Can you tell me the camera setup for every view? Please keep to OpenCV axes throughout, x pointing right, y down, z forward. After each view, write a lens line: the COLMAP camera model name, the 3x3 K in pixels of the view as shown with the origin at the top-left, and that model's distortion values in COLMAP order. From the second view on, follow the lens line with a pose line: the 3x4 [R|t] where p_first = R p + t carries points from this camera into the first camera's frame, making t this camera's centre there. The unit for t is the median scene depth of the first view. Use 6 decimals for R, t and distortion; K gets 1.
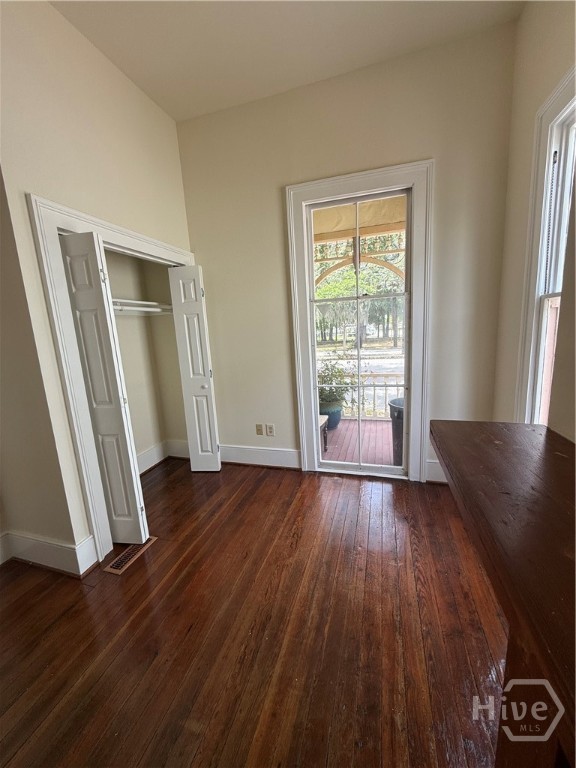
lens RADIAL K [[307.7, 0, 286.6], [0, 307.7, 380.9], [0, 0, 1]] dist [0.000061, -0.000099]
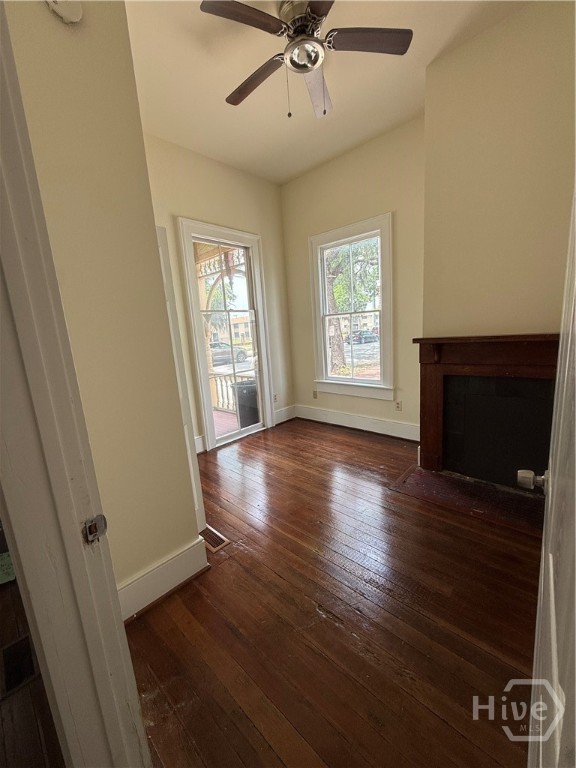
lens RADIAL K [[307.7, 0, 288.4], [0, 307.7, 383.7], [0, 0, 1]] dist [0.000061, -0.000099]
pose [[0.444977, -0.139497, 0.884611, -1.104787], [0.198085, 0.978658, 0.054686, 0.042223], [-0.873360, 0.150894, 0.463113, 0.171338]]
